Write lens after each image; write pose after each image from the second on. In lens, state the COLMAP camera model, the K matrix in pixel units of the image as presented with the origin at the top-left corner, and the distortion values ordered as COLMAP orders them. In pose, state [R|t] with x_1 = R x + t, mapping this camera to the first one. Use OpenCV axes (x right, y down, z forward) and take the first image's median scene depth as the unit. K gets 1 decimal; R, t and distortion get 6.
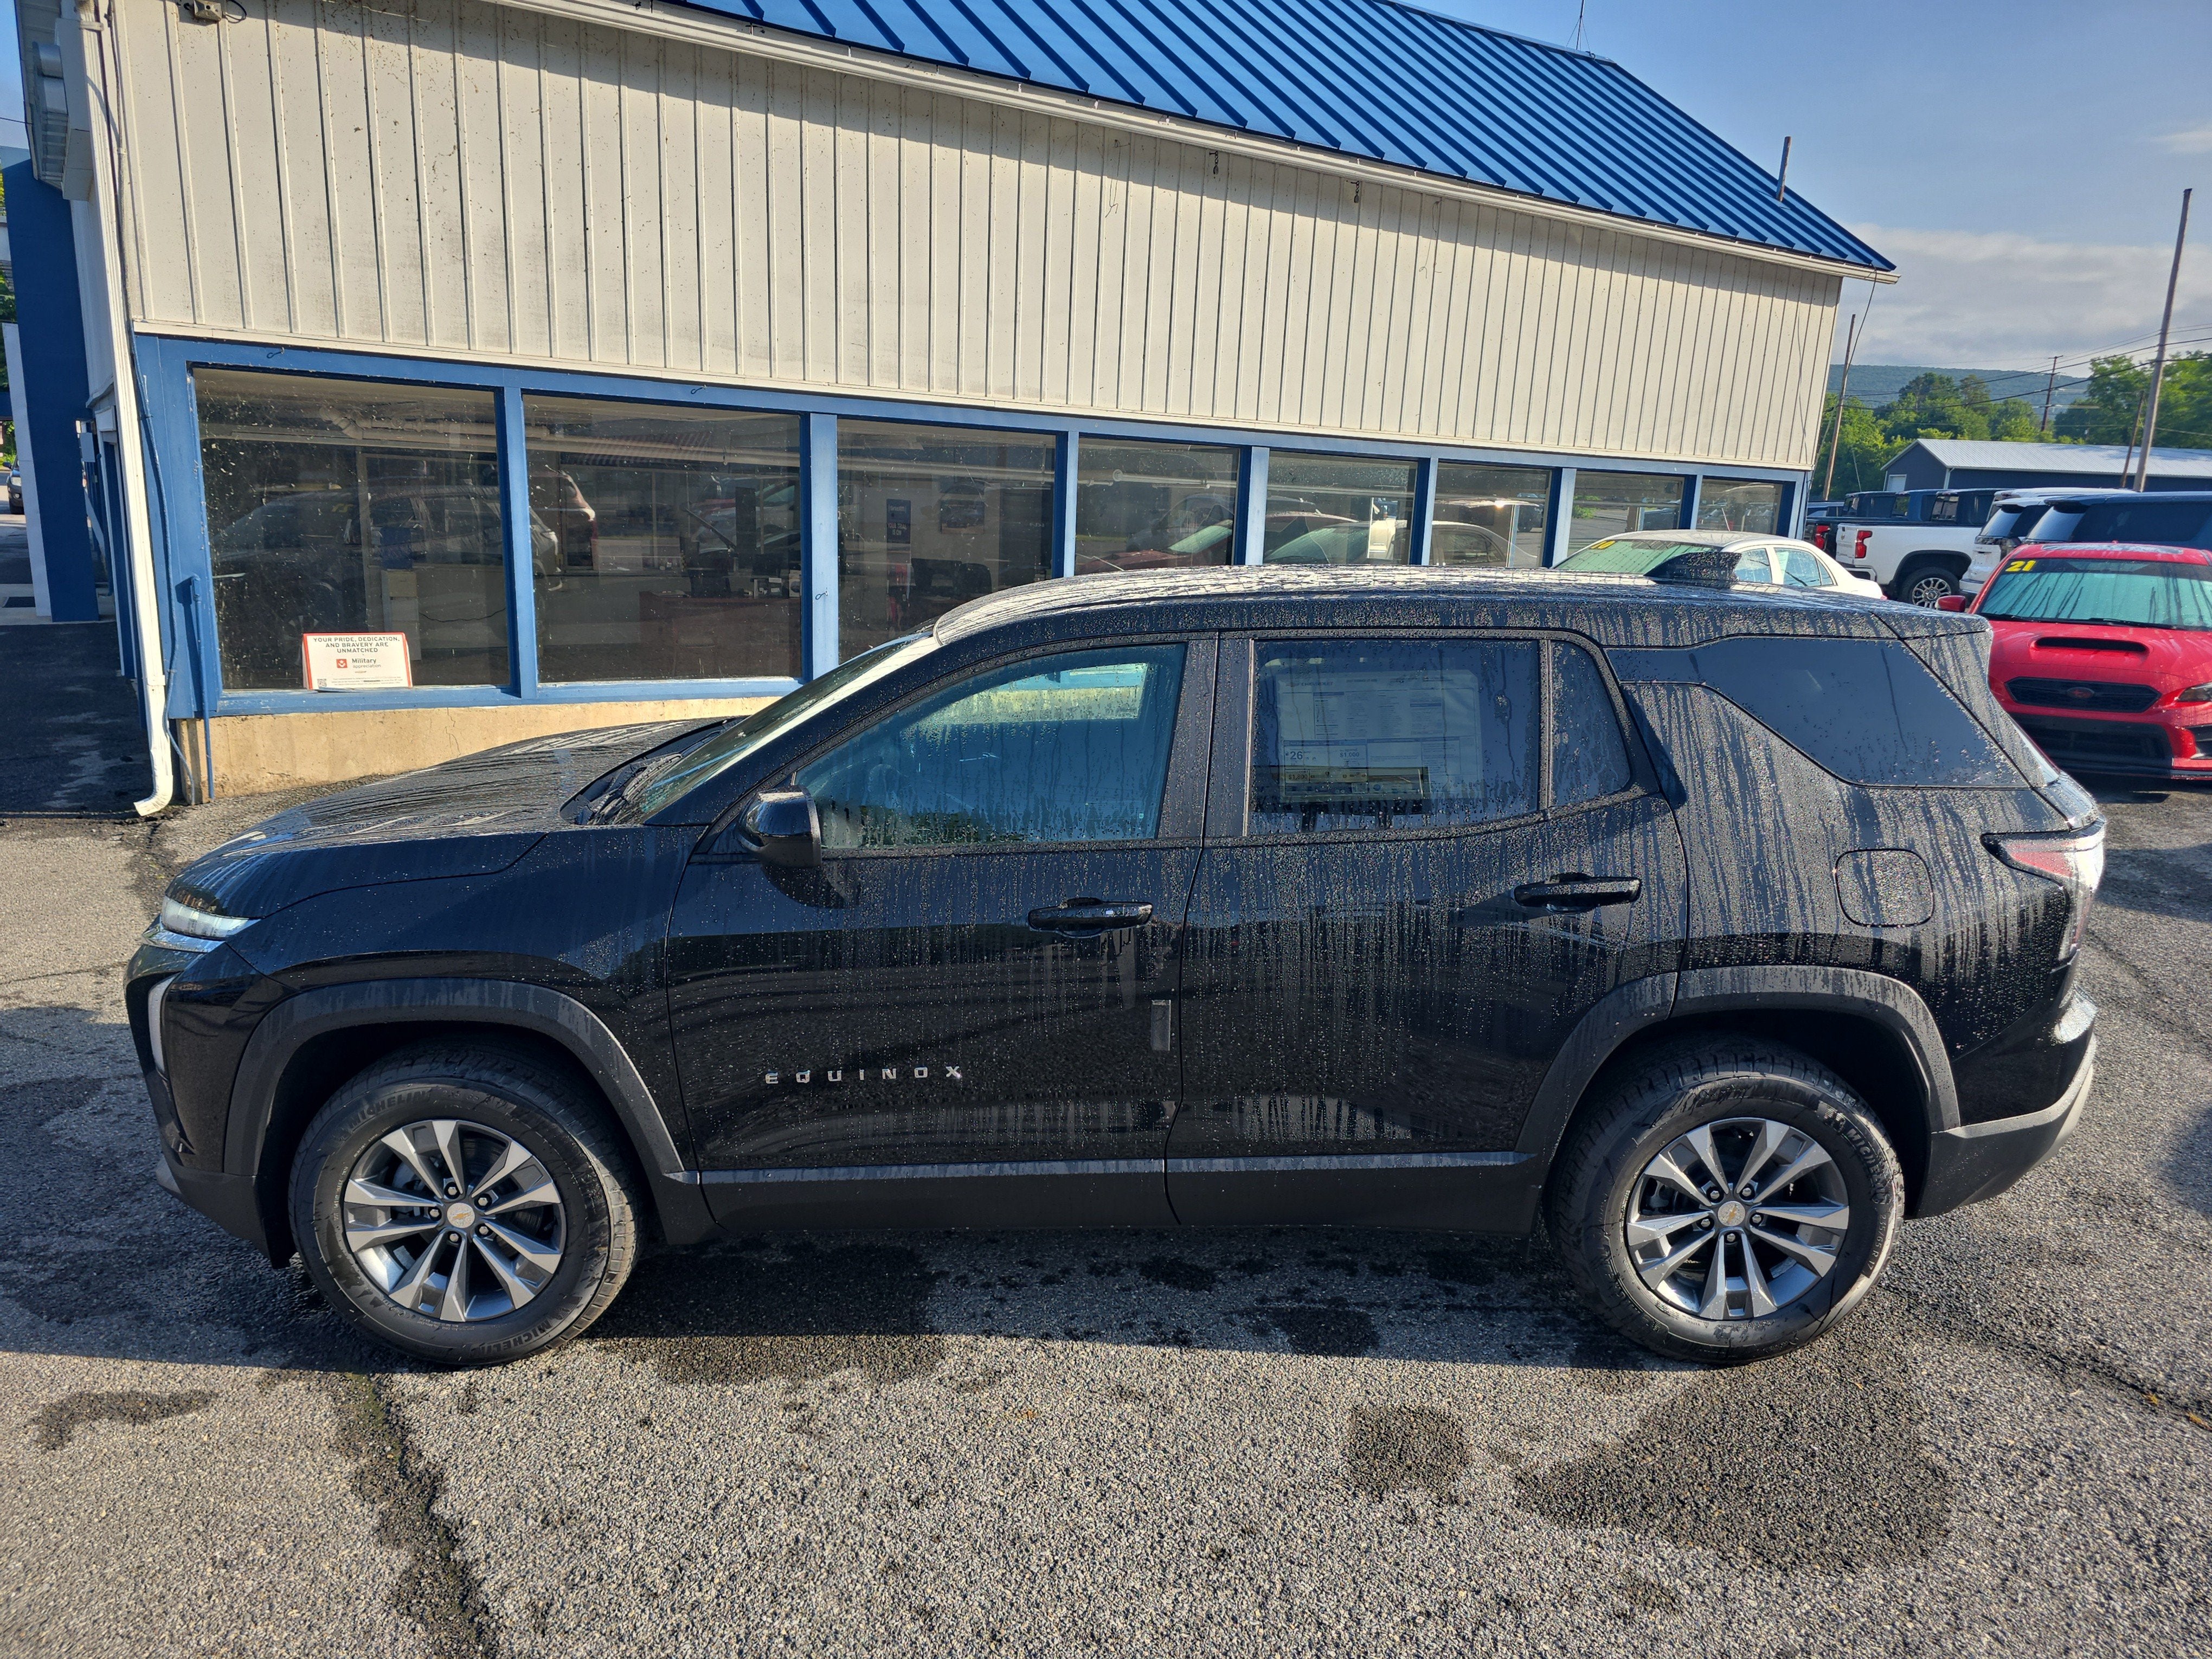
lens RADIAL K [[1526.9, 0, 1106.6], [0, 1526.9, 812.7], [0, 0, 1]] dist [0.028876, -0.017348]
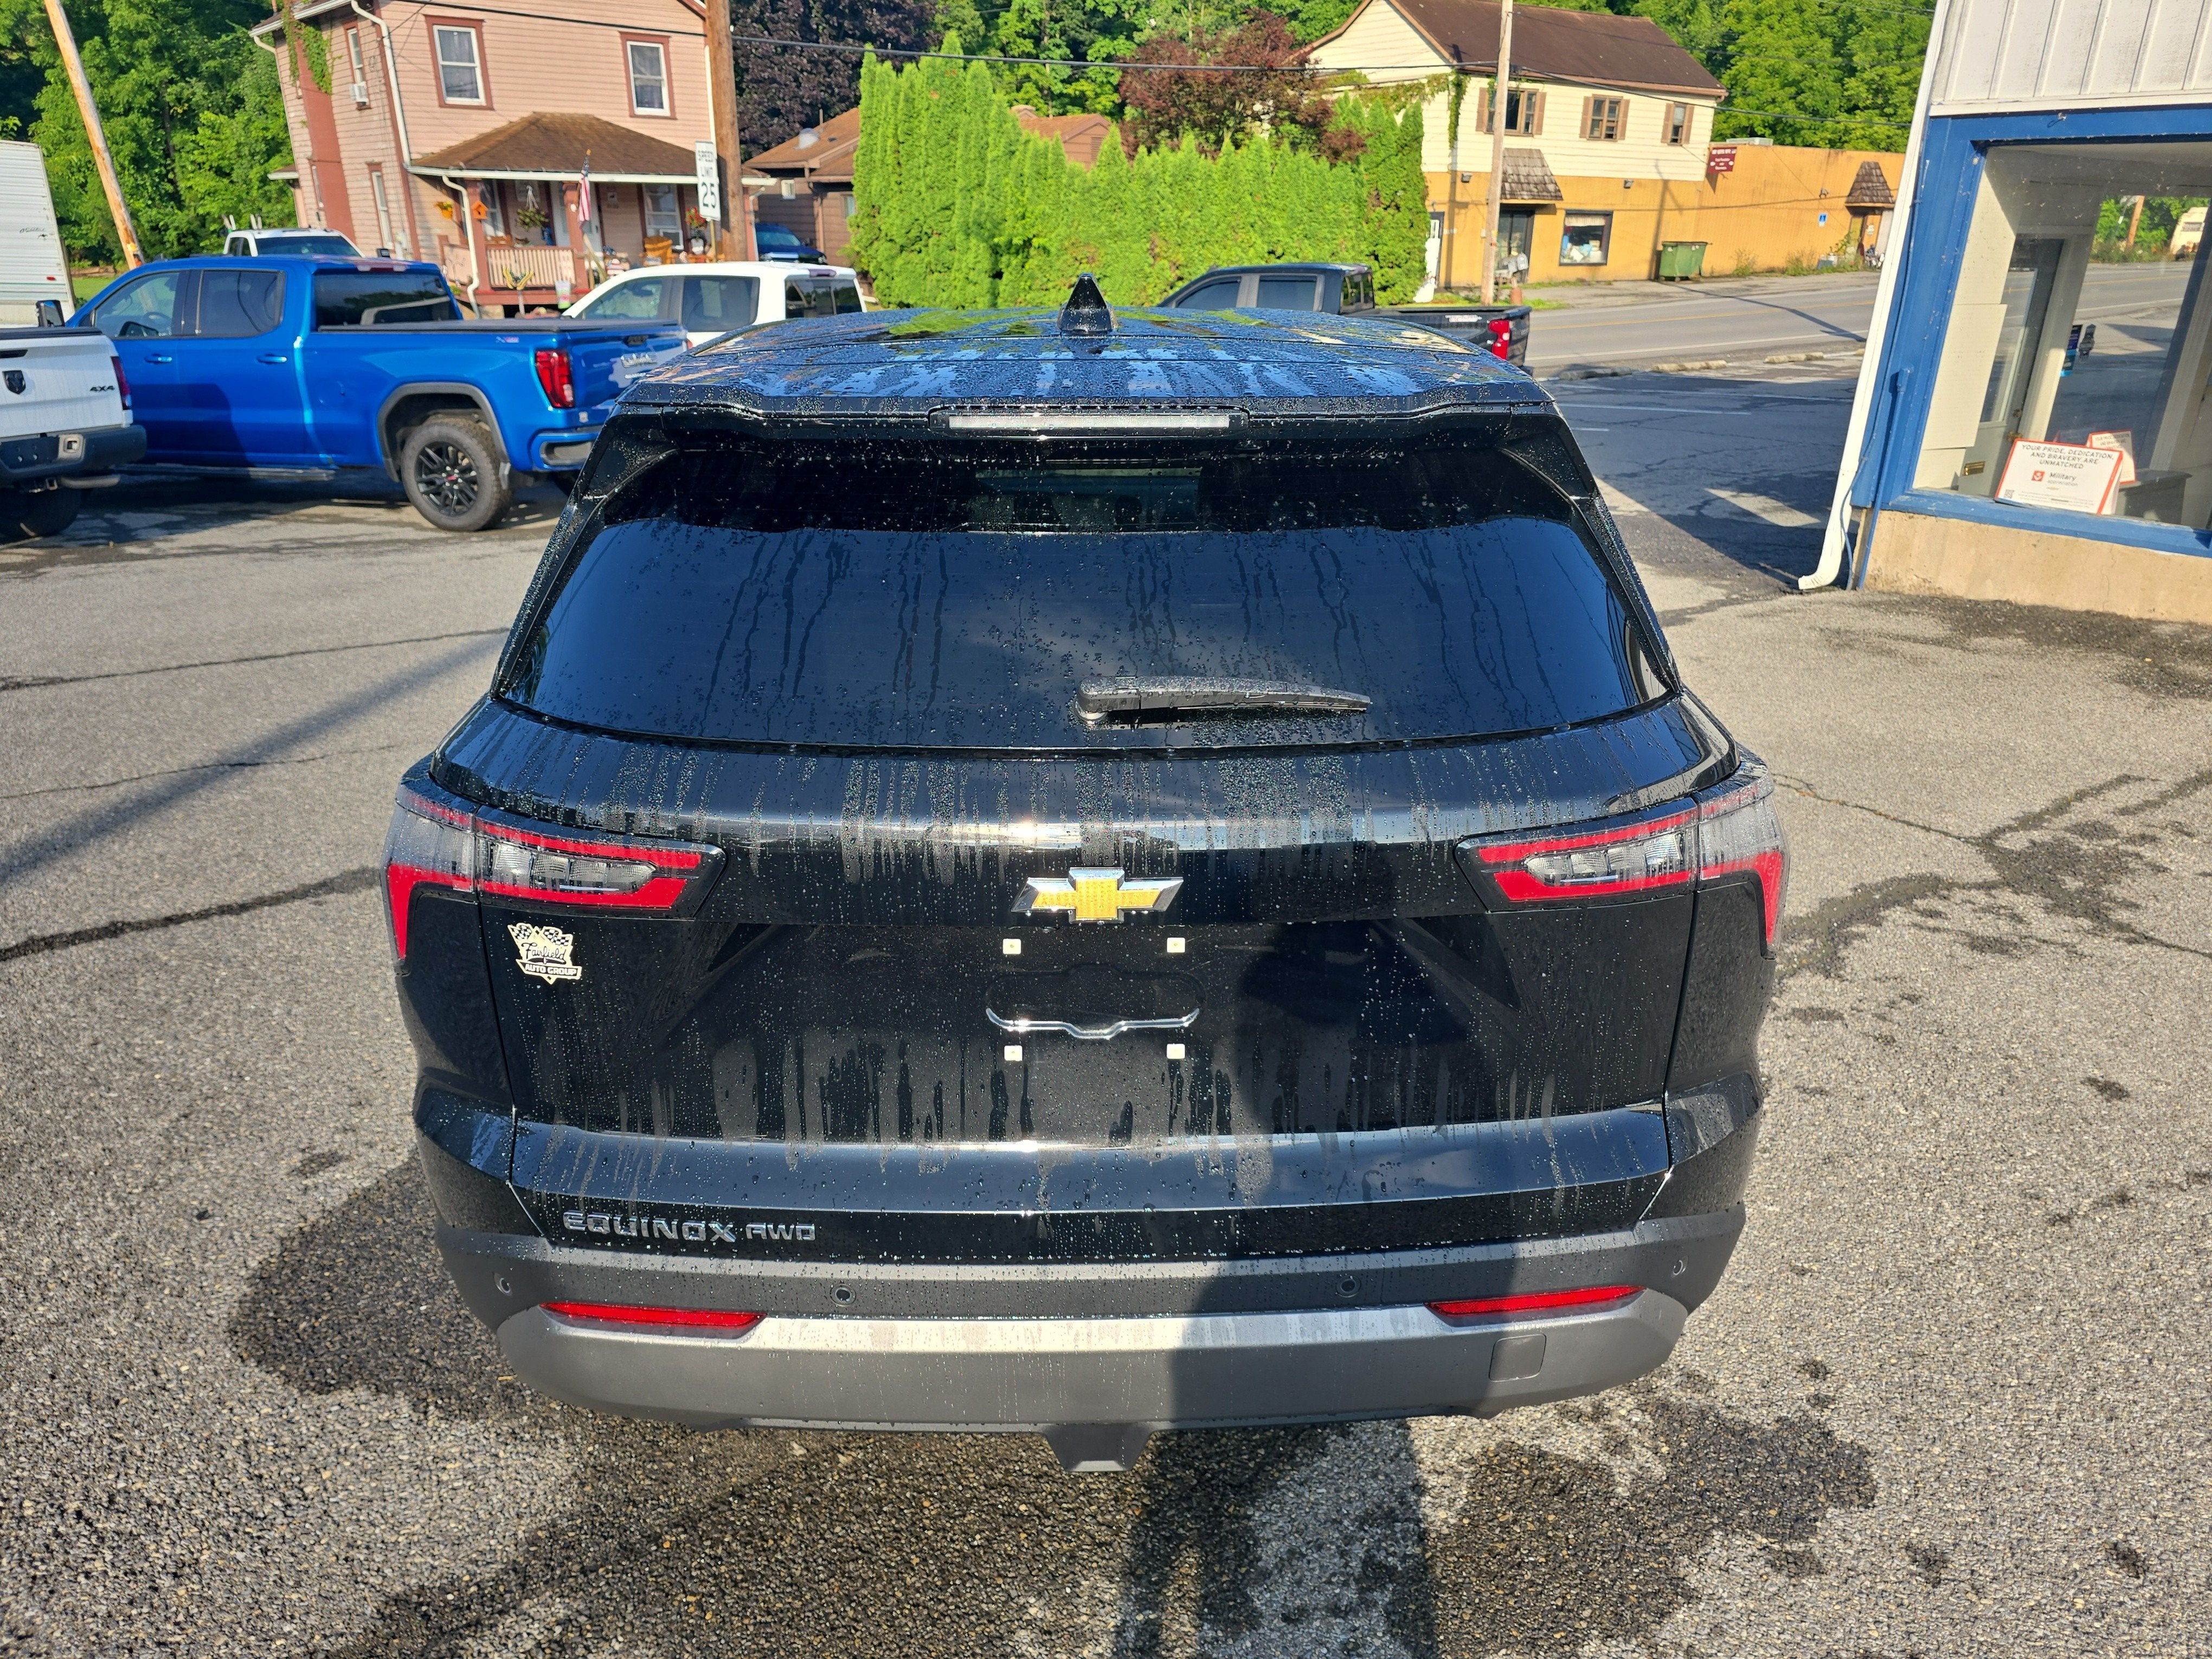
lens RADIAL K [[1526.9, 0, 1125.5], [0, 1526.9, 839.7], [0, 0, 1]] dist [0.028876, -0.017348]
pose [[0.026015, 0.329497, -0.943798, 1.113218], [-0.226008, 0.921611, 0.315522, -0.169137], [0.973778, 0.205097, 0.098445, 1.122030]]
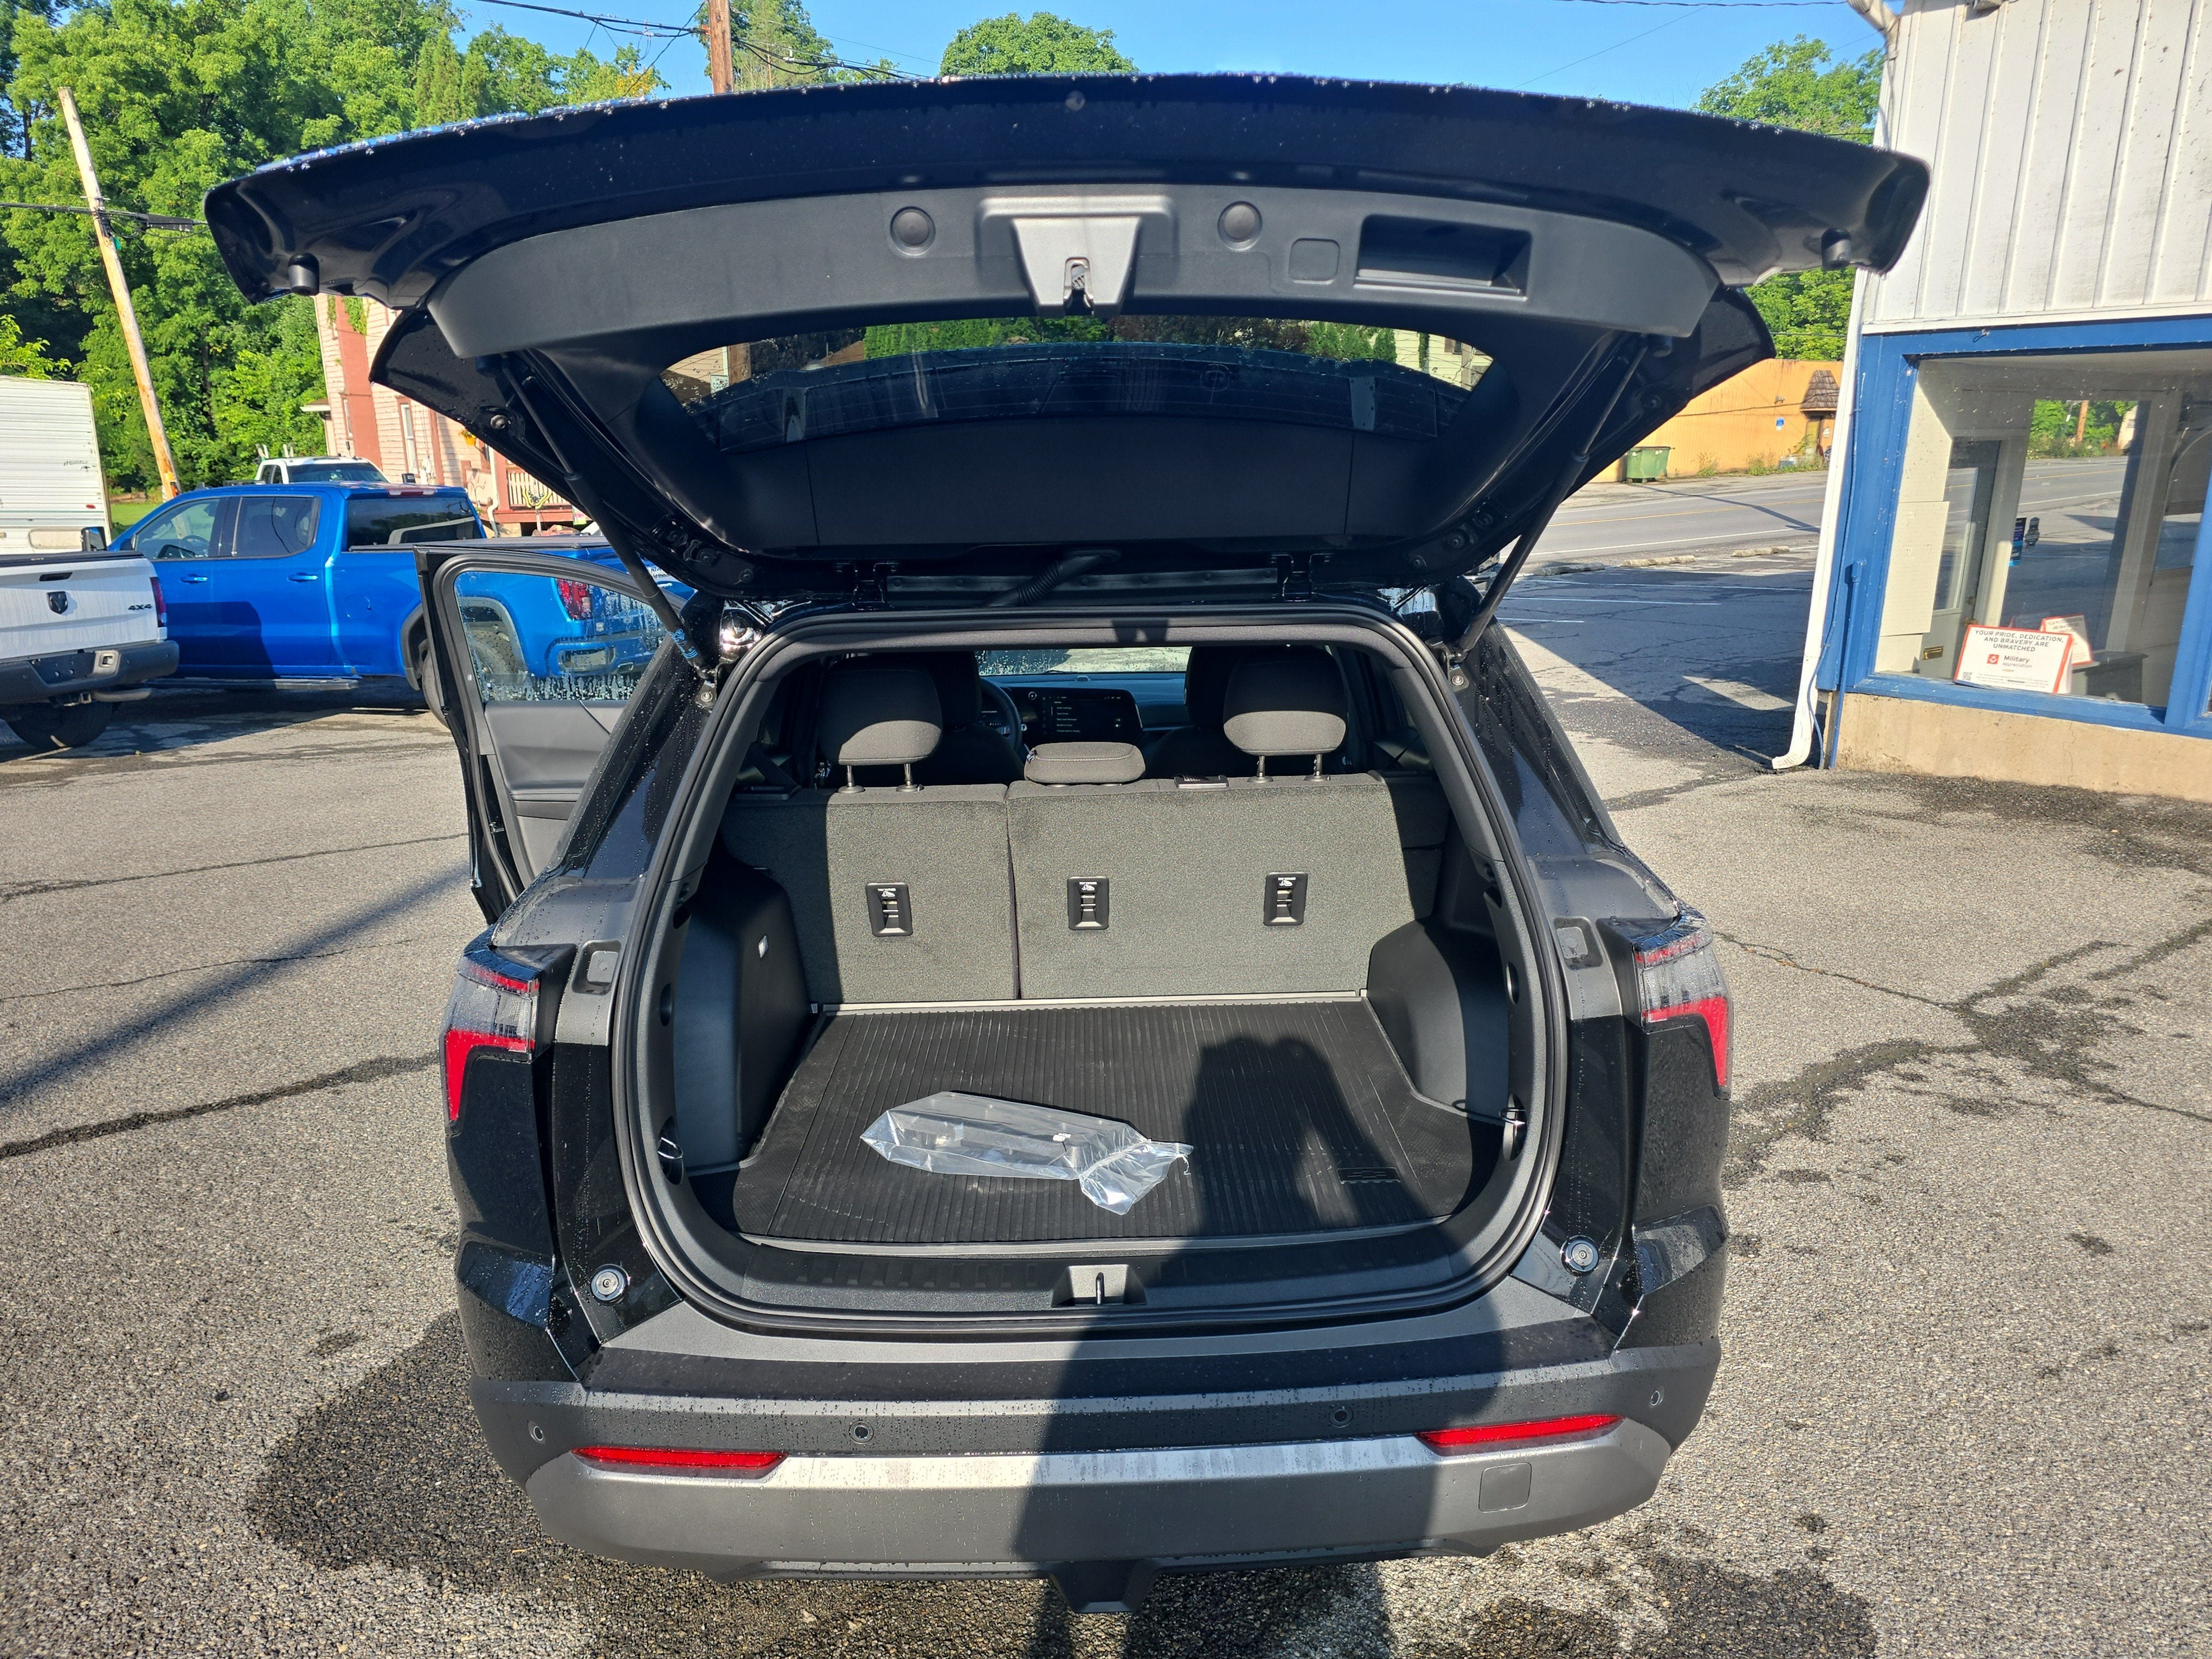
lens RADIAL K [[1526.9, 0, 1122.7], [0, 1526.9, 838.5], [0, 0, 1]] dist [0.028876, -0.017348]
pose [[0.030018, 0.208577, -0.977545, 1.161773], [-0.210704, 0.957331, 0.197794, -0.172295], [0.977089, 0.200035, 0.072685, 1.120794]]
